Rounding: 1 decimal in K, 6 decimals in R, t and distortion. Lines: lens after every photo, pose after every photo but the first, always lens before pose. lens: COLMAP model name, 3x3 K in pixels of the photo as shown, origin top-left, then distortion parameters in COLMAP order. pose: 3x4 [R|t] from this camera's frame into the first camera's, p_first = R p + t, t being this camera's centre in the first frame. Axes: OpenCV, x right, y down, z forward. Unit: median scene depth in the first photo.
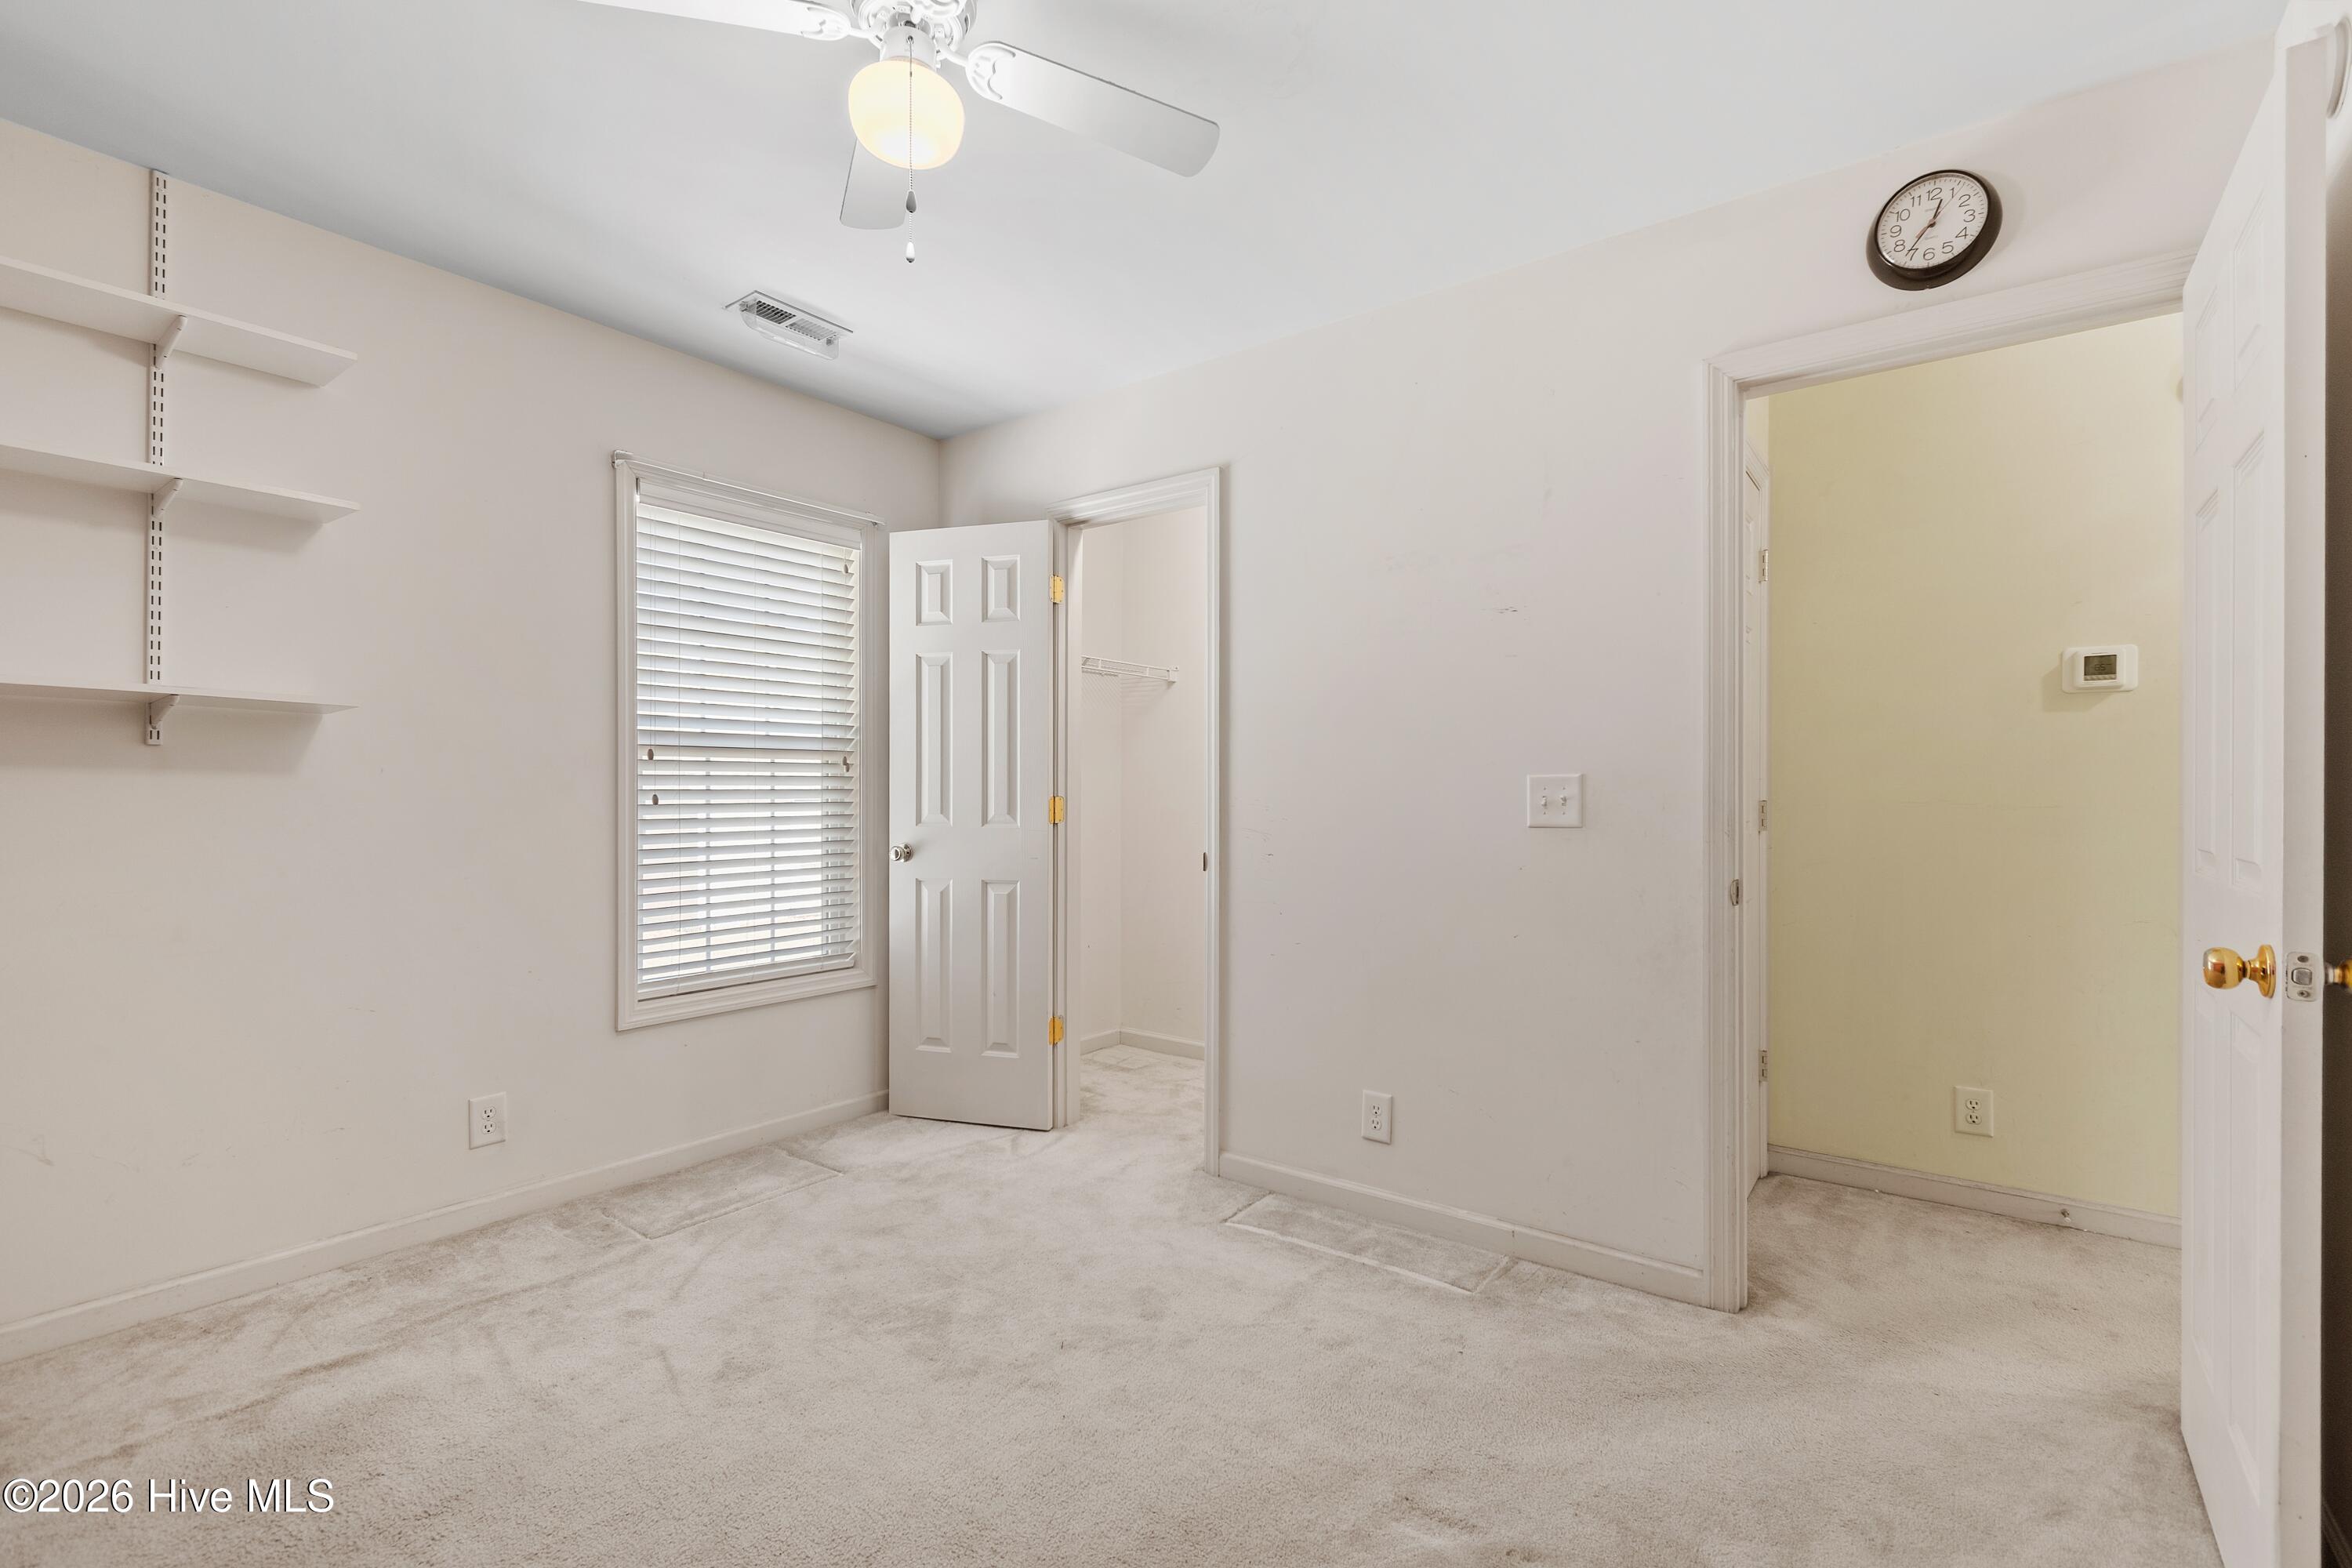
lens RADIAL K [[1040.4, 0, 1156.5], [0, 1040.4, 785.5], [0, 0, 1]] dist [0.012627, -0.000325]
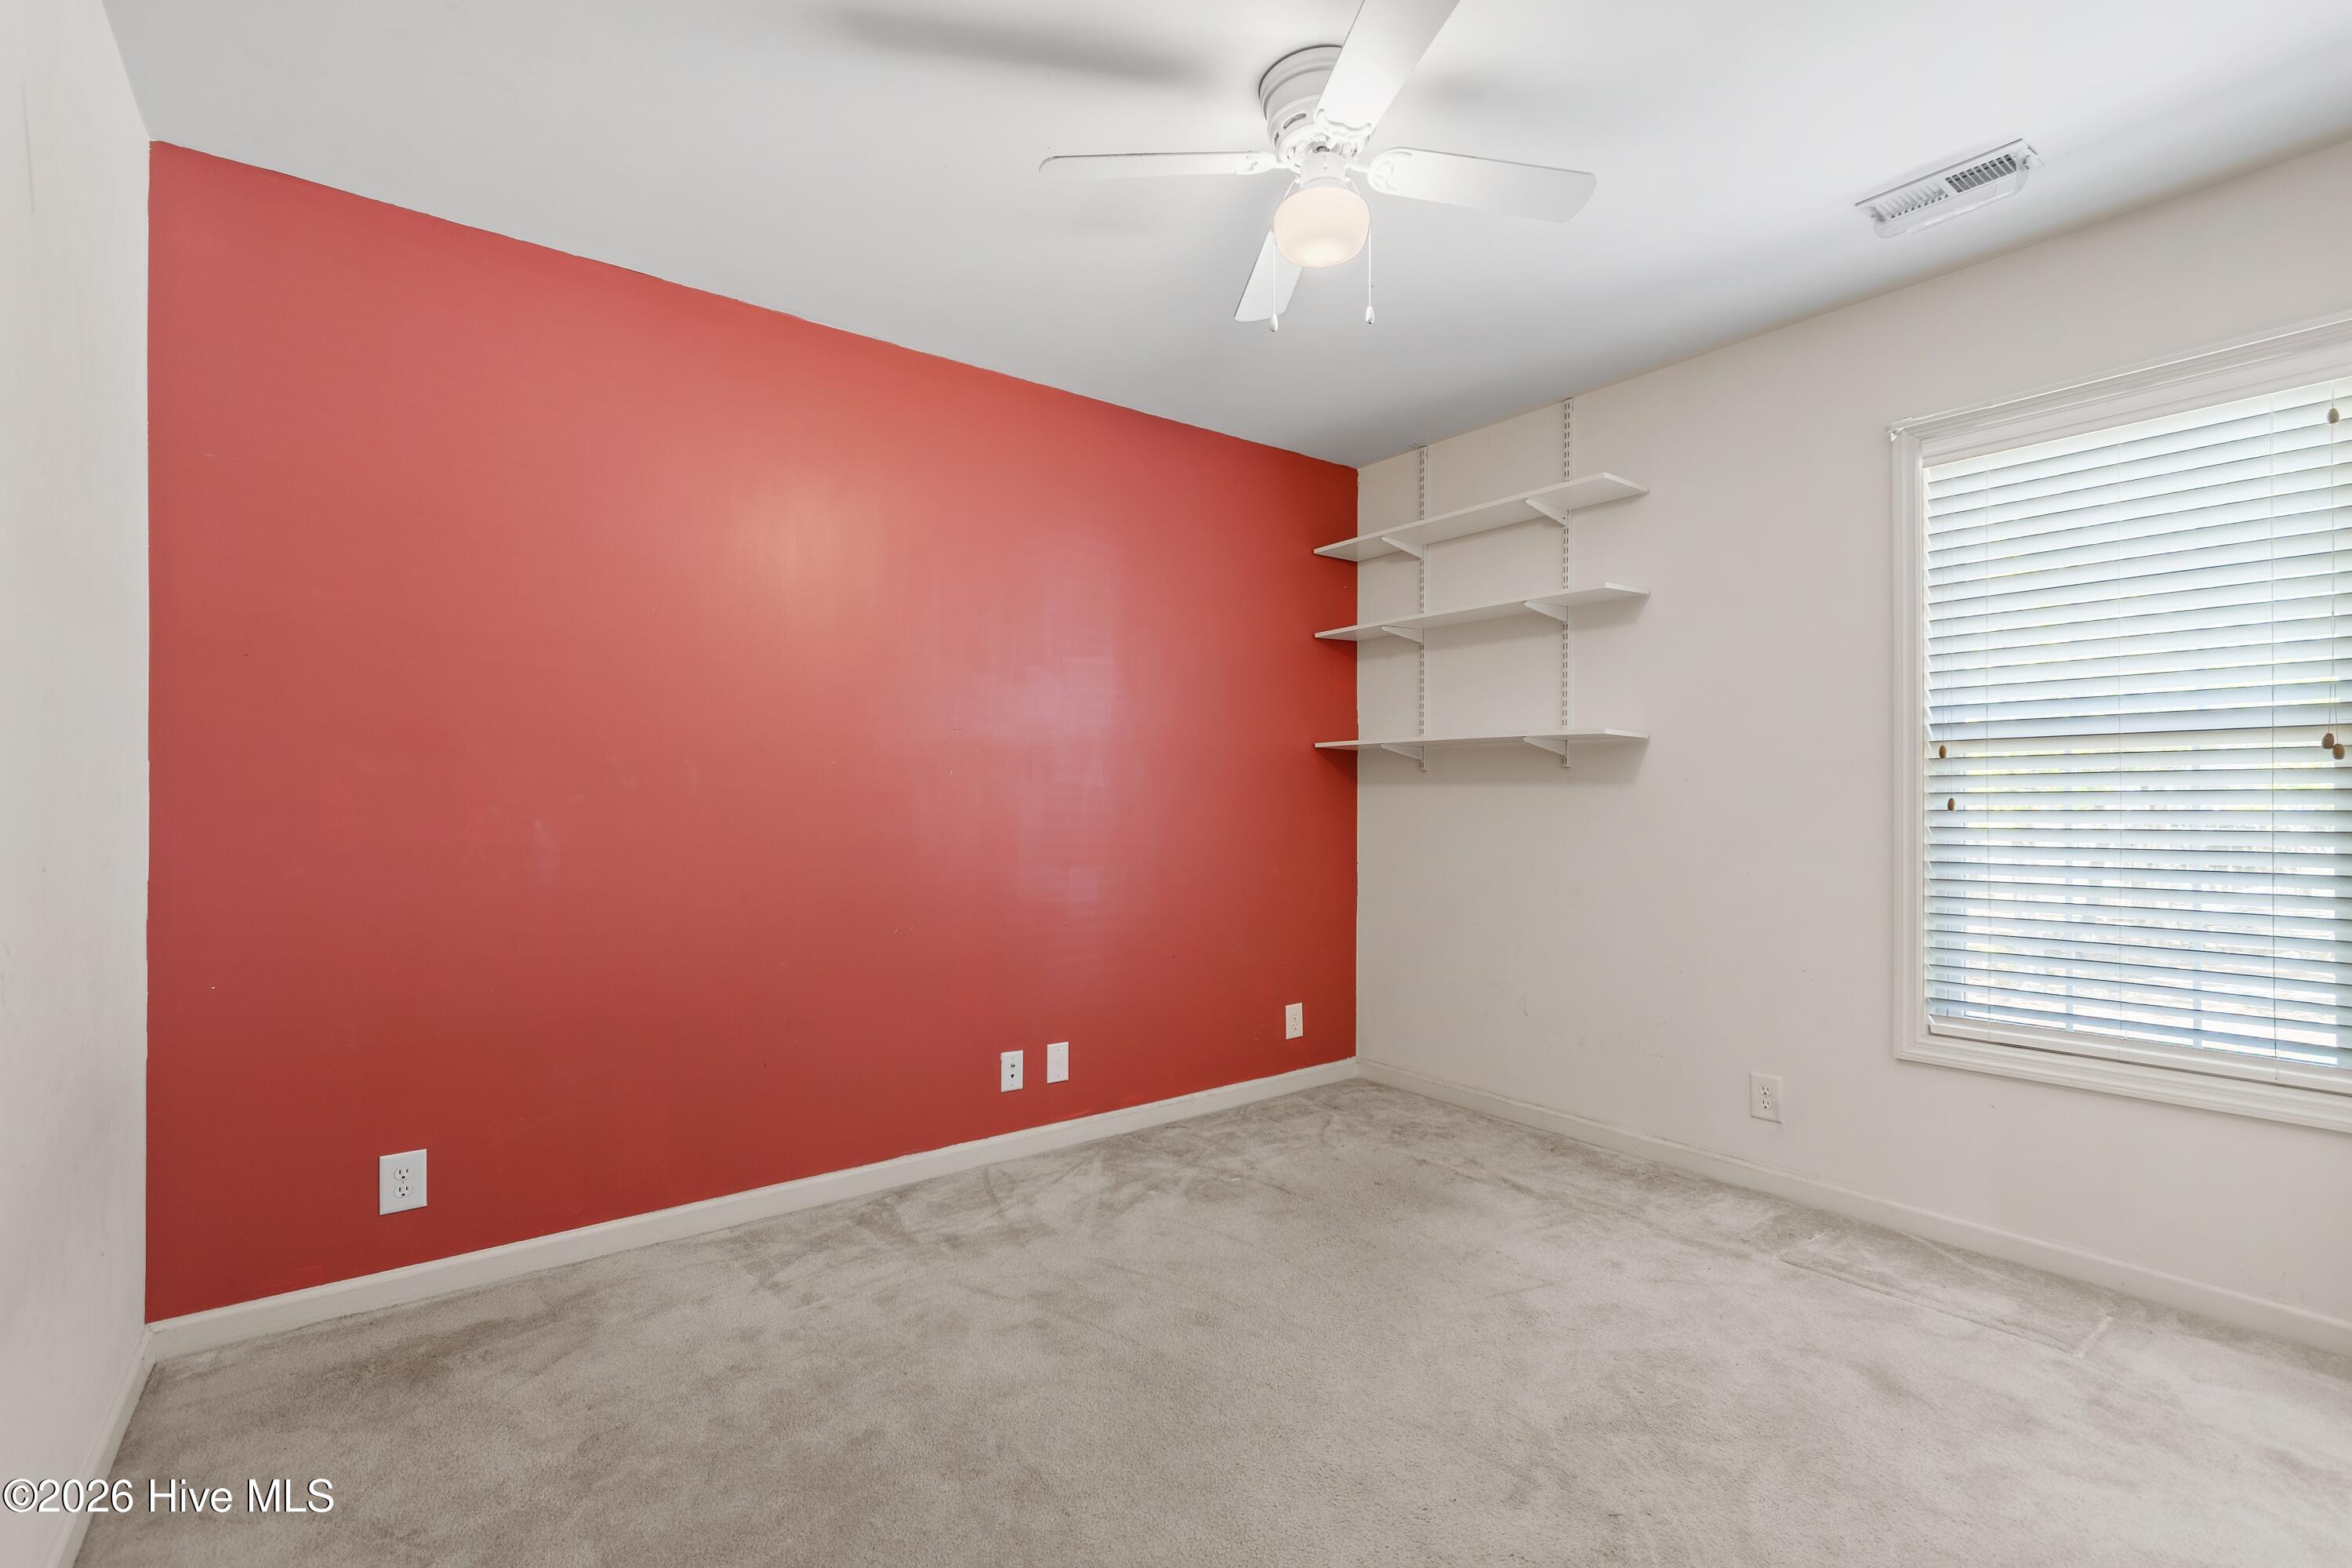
lens RADIAL K [[1003.5, 0, 1166.3], [0, 1003.5, 783.3], [0, 0, 1]] dist [0.001676, 0.000045]
pose [[-0.220991, -0.017229, -0.975124, 0.533583], [0.007813, 0.999781, -0.019436, 0.008363], [0.975245, -0.011914, -0.220807, 0.636890]]
